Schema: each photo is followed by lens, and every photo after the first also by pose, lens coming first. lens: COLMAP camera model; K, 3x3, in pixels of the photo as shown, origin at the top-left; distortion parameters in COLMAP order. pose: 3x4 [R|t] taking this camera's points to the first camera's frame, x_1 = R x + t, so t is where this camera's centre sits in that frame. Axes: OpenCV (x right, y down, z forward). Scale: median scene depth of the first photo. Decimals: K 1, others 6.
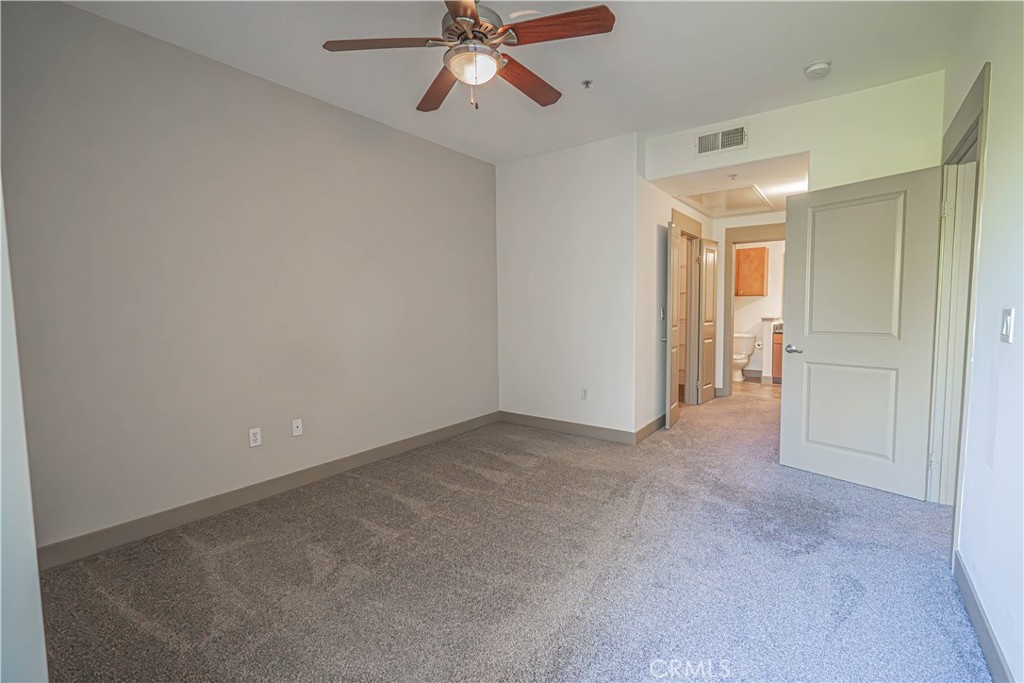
lens RADIAL K [[475.5, 0, 514.0], [0, 475.5, 344.2], [0, 0, 1]] dist [0.001718, 0.002729]
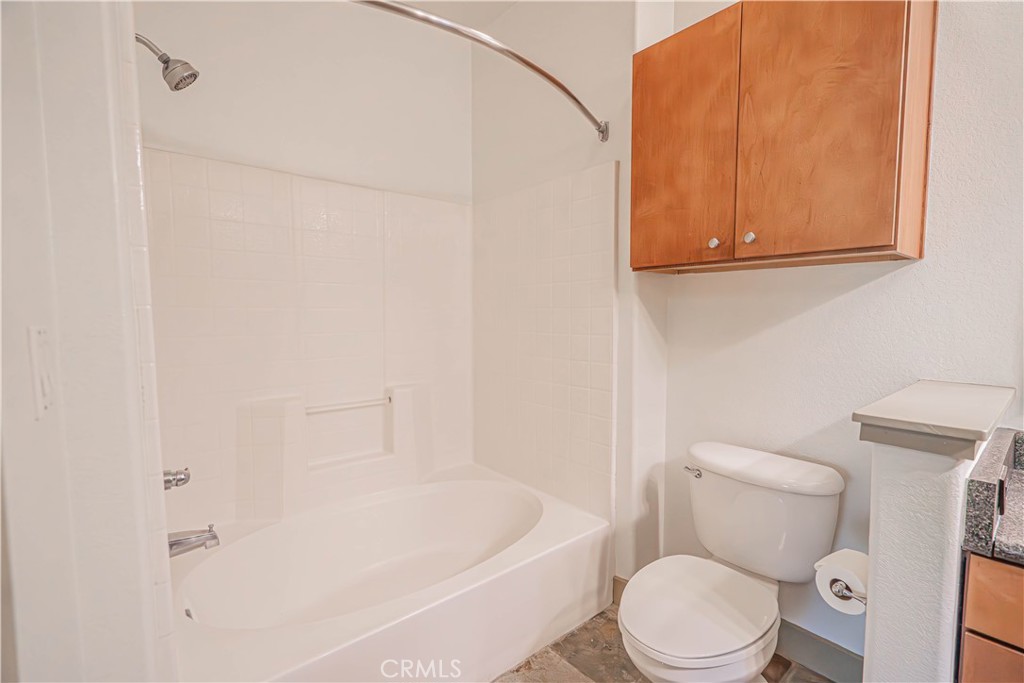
lens RADIAL K [[475.5, 0, 511.6], [0, 475.5, 338.4], [0, 0, 1]] dist [0.001718, 0.002729]
pose [[0.972461, 0.032883, -0.230736, 0.452852], [-0.036587, 0.999261, -0.011789, -0.070425], [0.230178, 0.019906, 0.972945, 0.843091]]
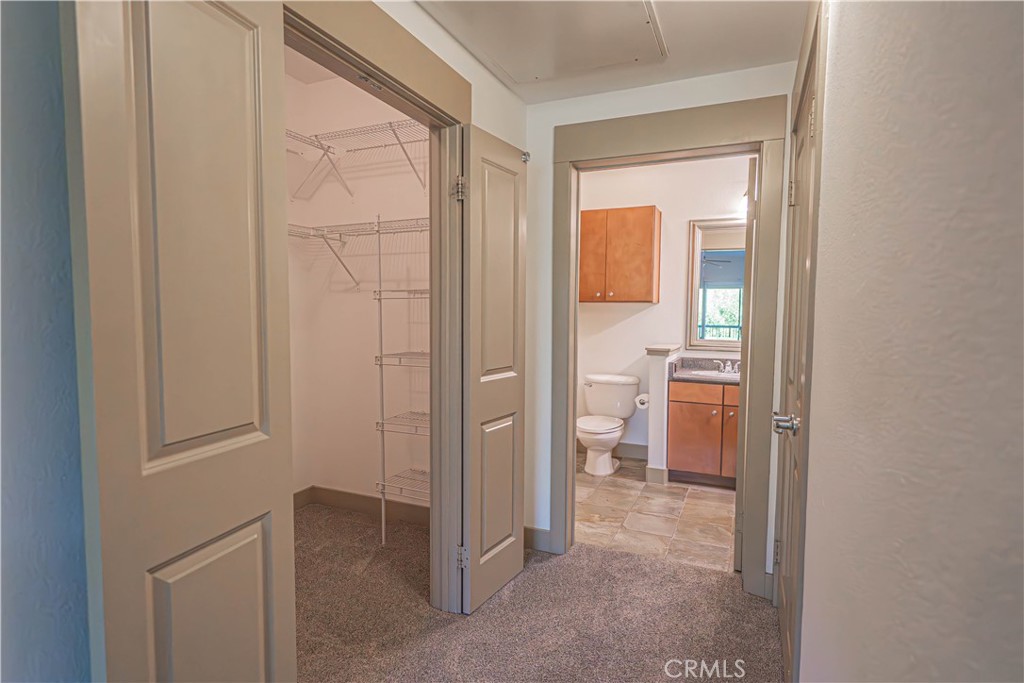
lens RADIAL K [[527.4, 0, 511.4], [0, 527.4, 342.5], [0, 0, 1]] dist [0.002489, 0.000059]
pose [[0.980150, 0.009807, 0.198013, 0.277547], [-0.005870, 0.999773, -0.020461, -0.049164], [-0.198169, 0.018892, 0.979986, 0.498426]]
